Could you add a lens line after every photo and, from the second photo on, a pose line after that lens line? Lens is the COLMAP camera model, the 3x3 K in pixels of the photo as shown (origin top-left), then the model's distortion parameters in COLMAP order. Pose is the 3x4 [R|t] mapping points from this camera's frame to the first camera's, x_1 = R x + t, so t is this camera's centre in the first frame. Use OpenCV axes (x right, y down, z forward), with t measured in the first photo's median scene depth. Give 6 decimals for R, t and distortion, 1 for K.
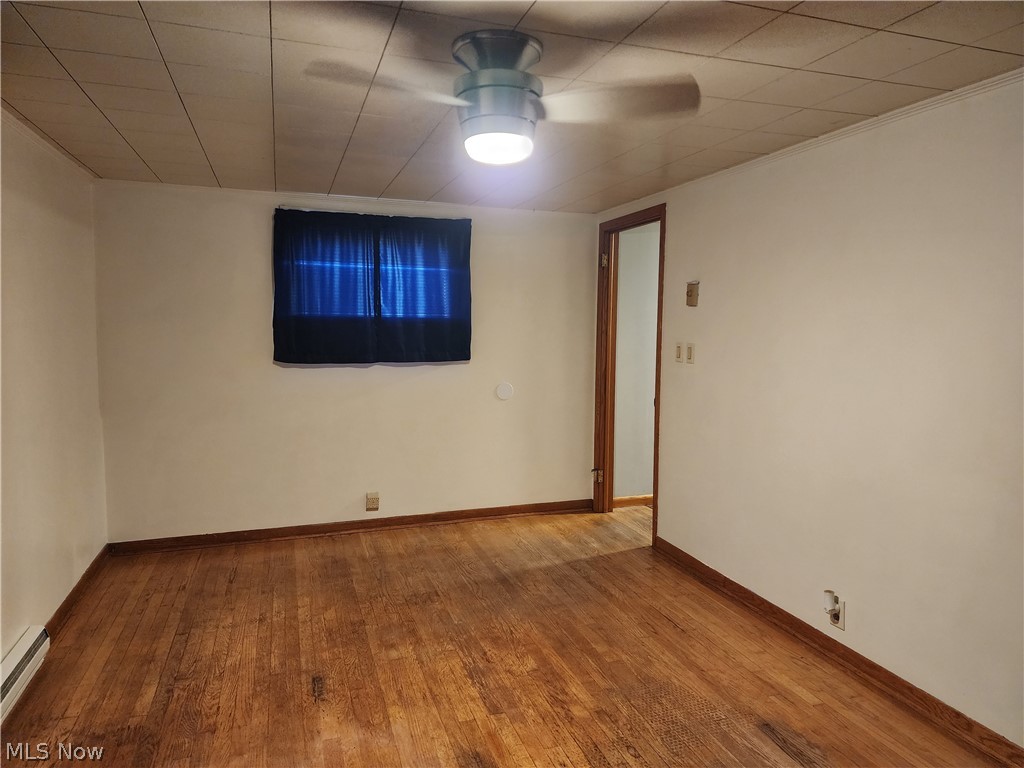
lens RADIAL K [[687.7, 0, 514.1], [0, 687.7, 351.8], [0, 0, 1]] dist [0.080056, -0.061994]
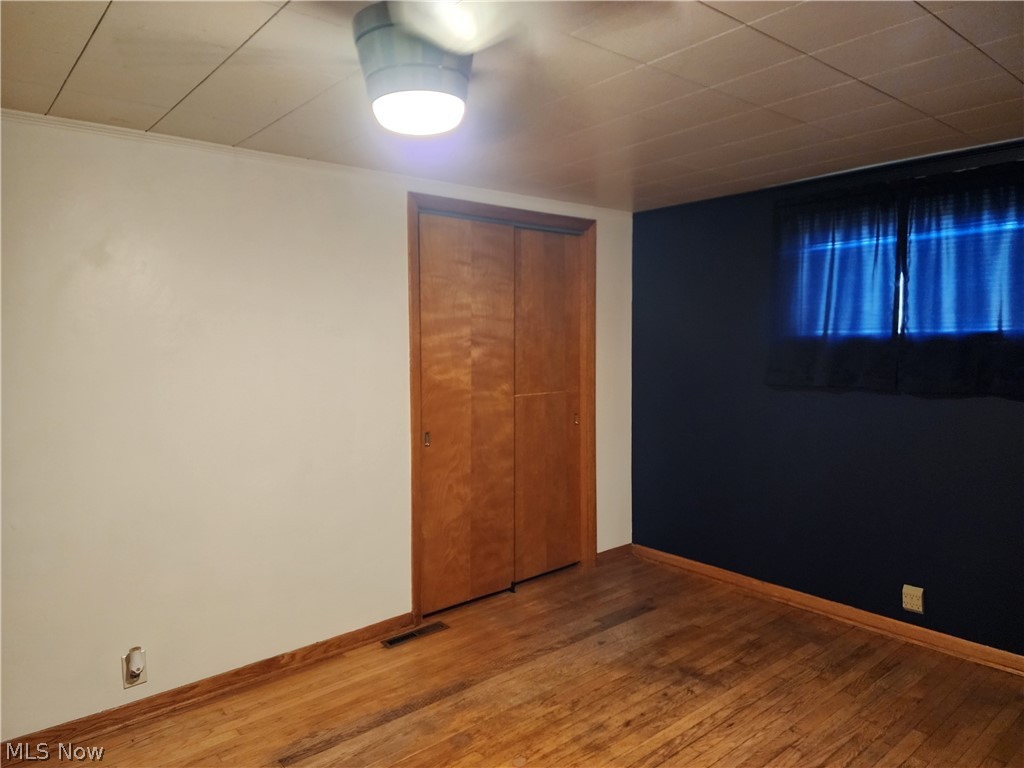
lens RADIAL K [[687.7, 0, 514.1], [0, 687.7, 351.8], [0, 0, 1]] dist [0.080056, -0.061994]
pose [[-0.364756, -0.031025, 0.930586, -0.601939], [0.048474, 0.997457, 0.052254, -0.063011], [-0.929841, 0.064169, -0.362324, 0.948984]]
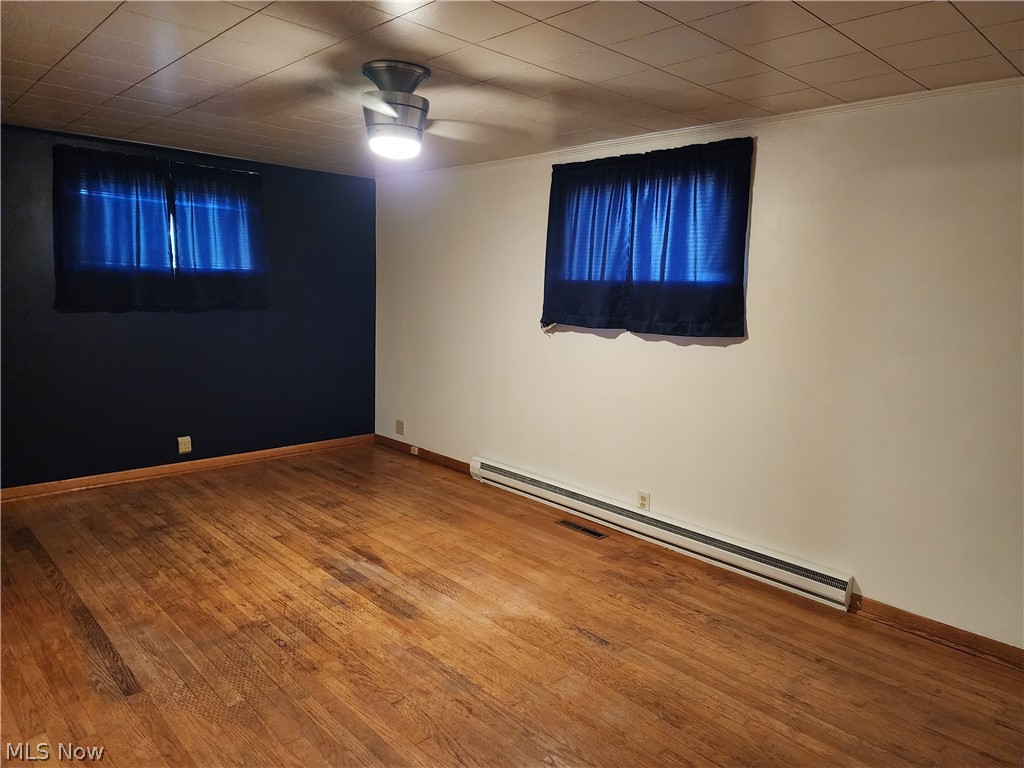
lens RADIAL K [[687.7, 0, 514.1], [0, 687.7, 351.8], [0, 0, 1]] dist [0.080056, -0.061994]
pose [[-0.904001, 0.004417, -0.427508, 0.274943], [-0.058519, 0.989257, 0.133963, -0.076030], [0.423507, 0.146120, -0.894031, 1.865353]]
